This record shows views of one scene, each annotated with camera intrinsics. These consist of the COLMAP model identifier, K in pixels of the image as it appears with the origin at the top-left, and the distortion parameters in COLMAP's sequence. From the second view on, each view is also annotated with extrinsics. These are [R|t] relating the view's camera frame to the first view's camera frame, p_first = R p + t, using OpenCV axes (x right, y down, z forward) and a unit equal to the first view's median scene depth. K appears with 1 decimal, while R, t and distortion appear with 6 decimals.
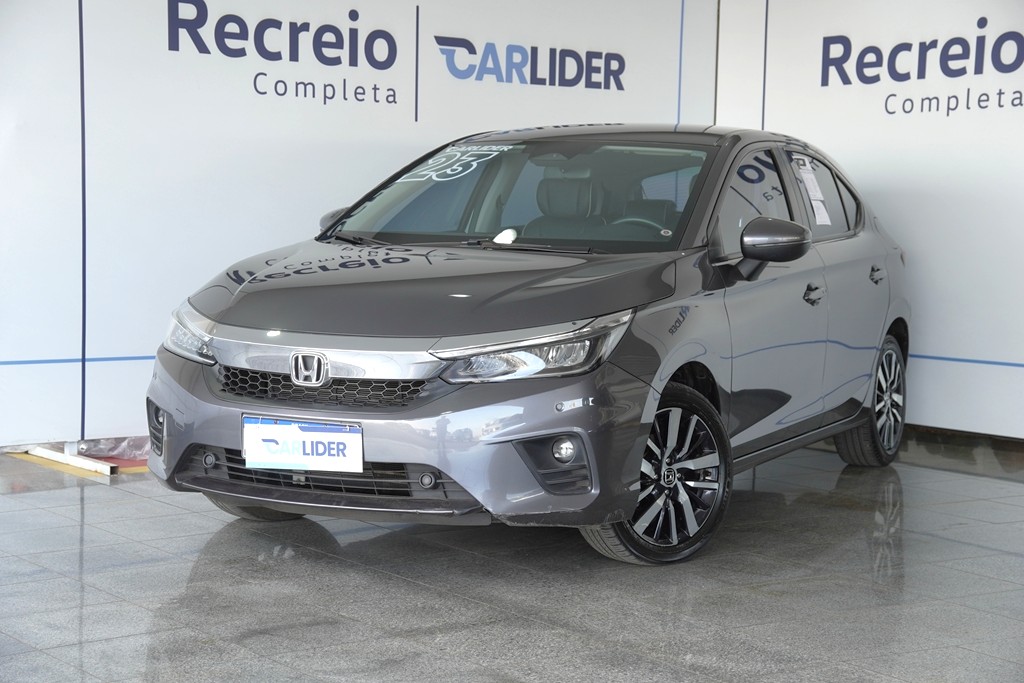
lens RADIAL K [[1805.1, 0, 512.0], [0, 1805.1, 335.6], [0, 0, 1]] dist [0.331855, 0.000000]
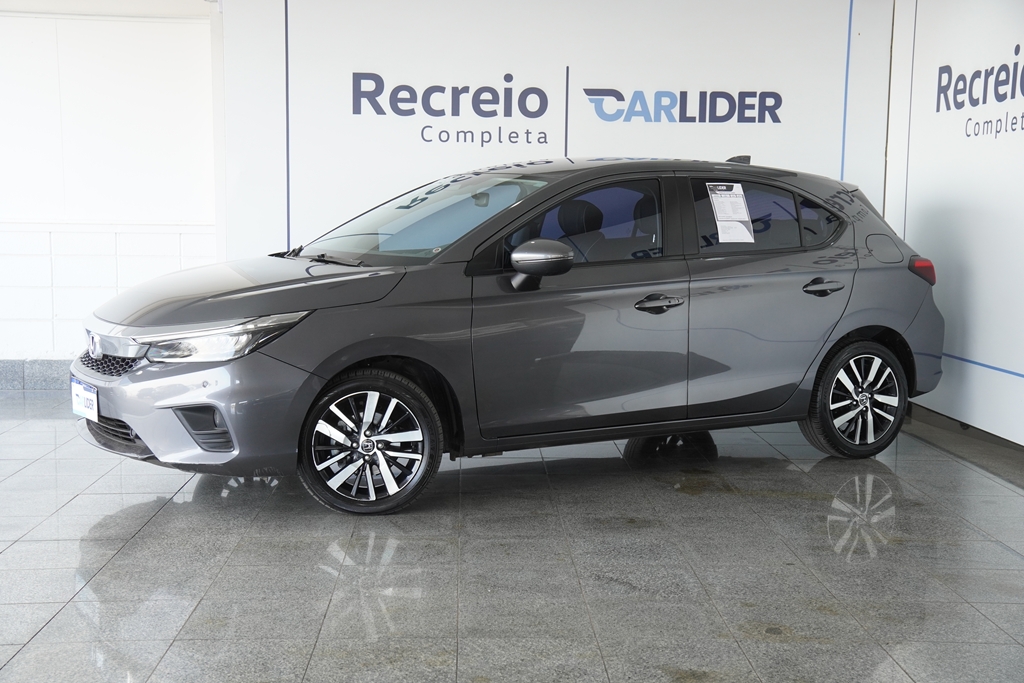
lens RADIAL K [[1363.0, 0, 509.7], [0, 1363.0, 334.0], [0, 0, 1]] dist [0.110203, 0.000000]
pose [[0.830578, 0.043315, -0.555215, 0.476358], [-0.033793, 0.999054, 0.027388, -0.019524], [0.555876, -0.003985, 0.831256, 0.190794]]
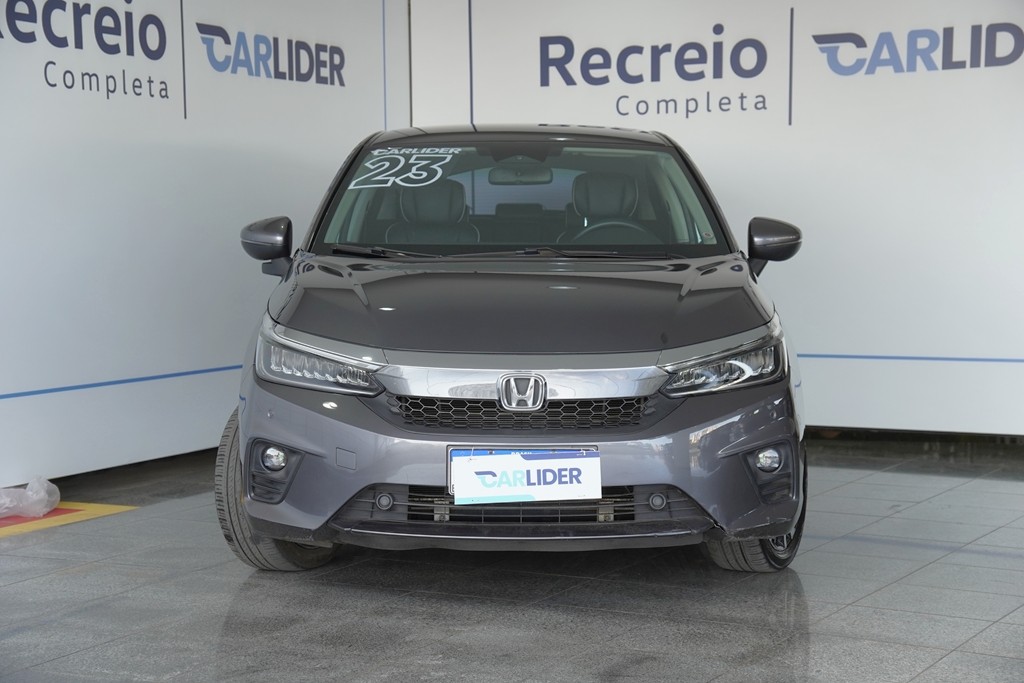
lens RADIAL K [[1909.9, 0, 517.2], [0, 1909.9, 344.9], [0, 0, 1]] dist [0.366051, 0.000000]
pose [[0.896129, -0.052667, 0.440657, -0.349822], [0.051795, 0.998559, 0.014016, -0.012685], [-0.440760, 0.010263, 0.897566, 0.079549]]
